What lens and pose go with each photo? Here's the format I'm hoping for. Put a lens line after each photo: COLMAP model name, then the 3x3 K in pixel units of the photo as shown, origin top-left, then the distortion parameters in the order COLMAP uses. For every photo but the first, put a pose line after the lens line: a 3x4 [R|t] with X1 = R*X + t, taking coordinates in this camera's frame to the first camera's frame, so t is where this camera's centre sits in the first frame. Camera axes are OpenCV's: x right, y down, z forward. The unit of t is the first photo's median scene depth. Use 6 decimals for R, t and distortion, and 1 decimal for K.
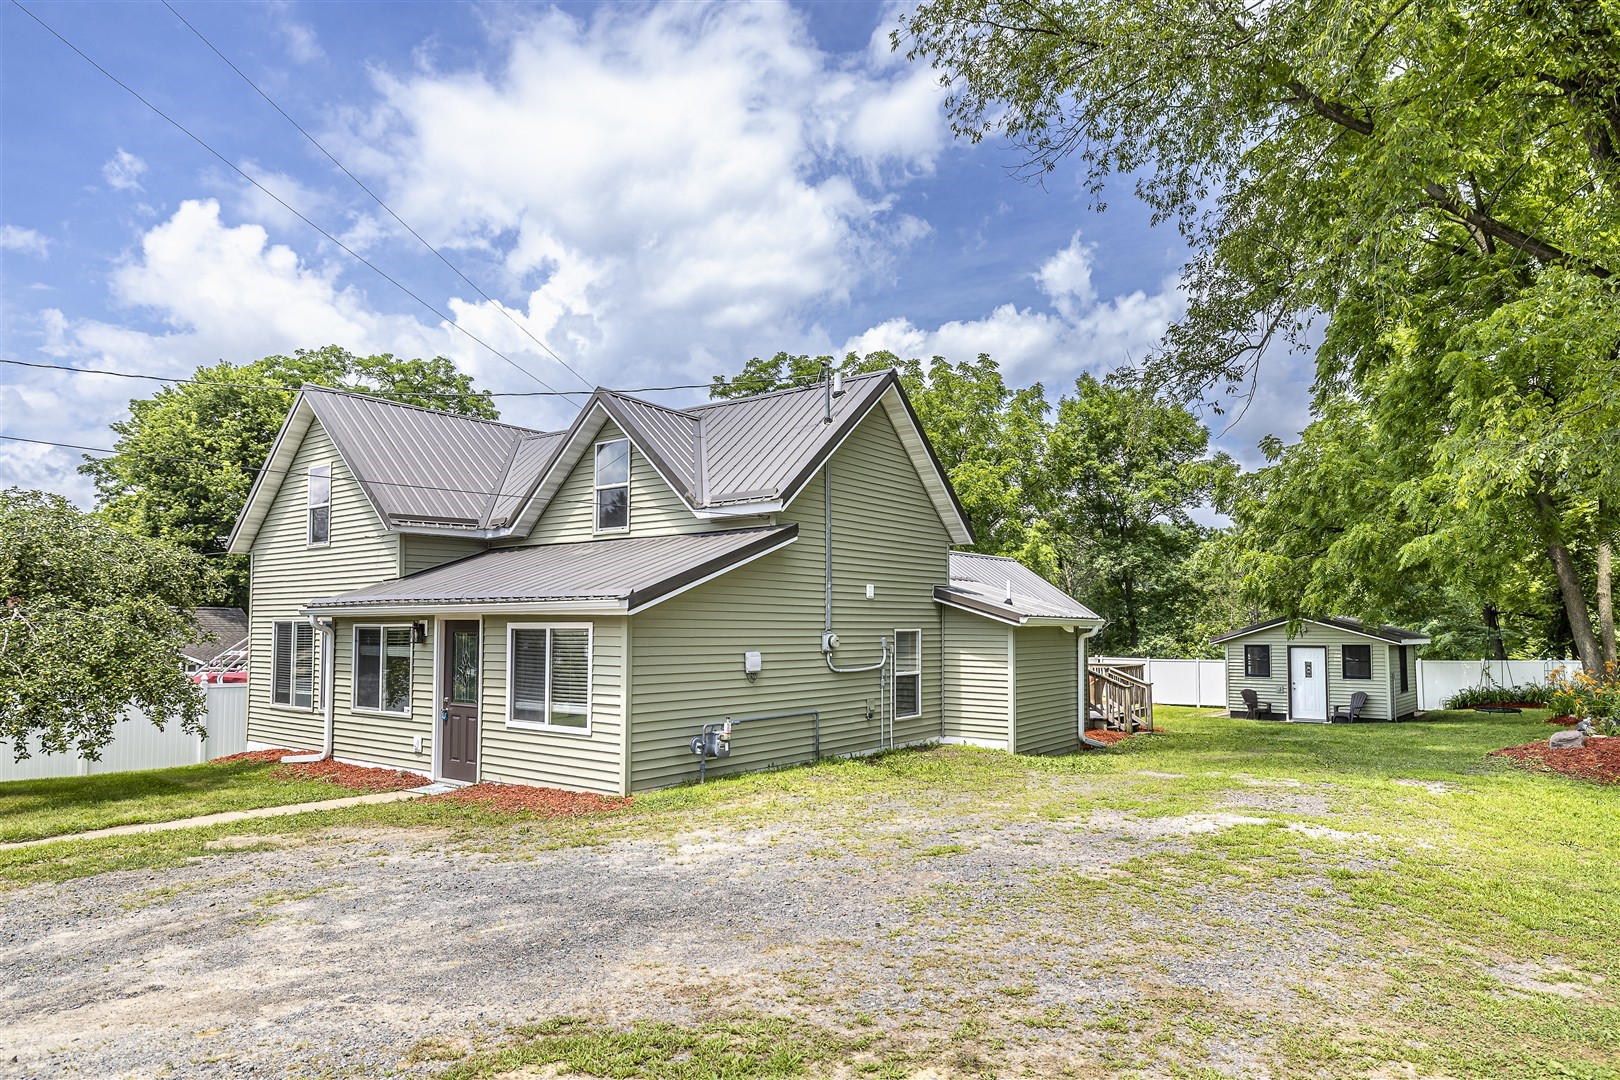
lens RADIAL K [[1051.2, 0, 810.0], [0, 1051.2, 540.0], [0, 0, 1]] dist [-0.002103, -0.001164]
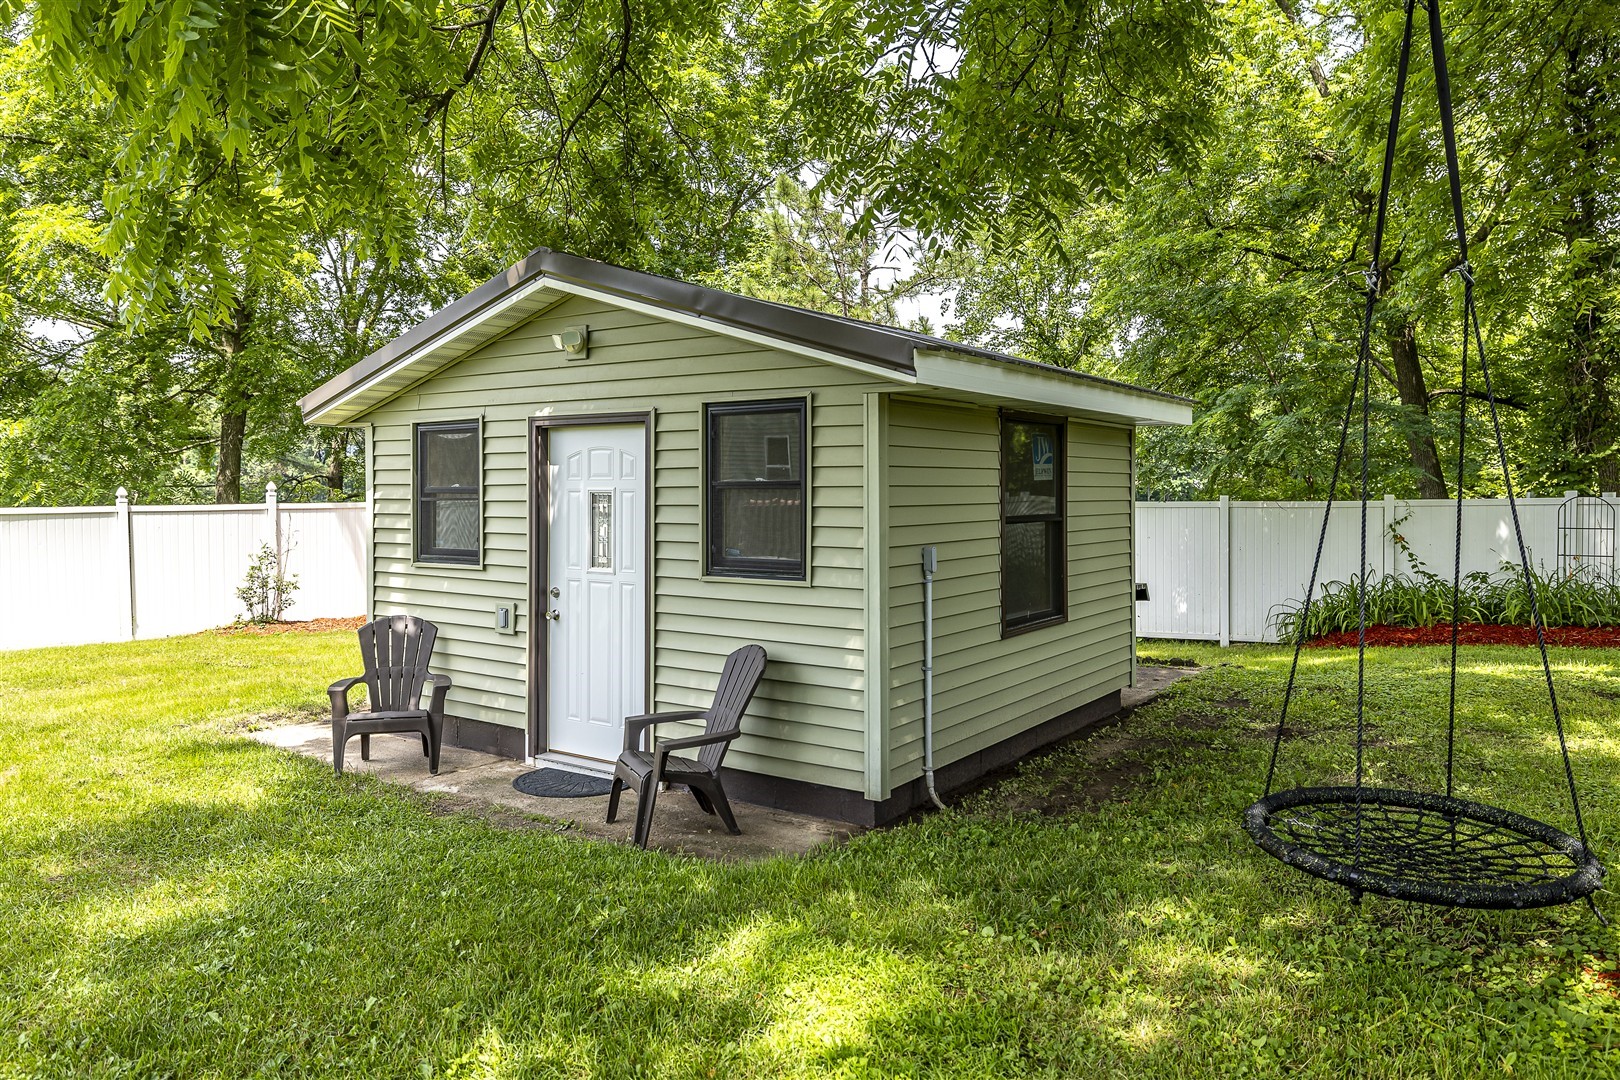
lens RADIAL K [[1114.0, 0, 810.0], [0, 1114.0, 540.0], [0, 0, 1]] dist [0.004857, 0.001811]
pose [[0.996361, -0.006459, 0.084985, 0.418857], [-0.004566, 0.991648, 0.128895, 0.080926], [-0.085108, -0.128814, 0.988010, 0.650470]]
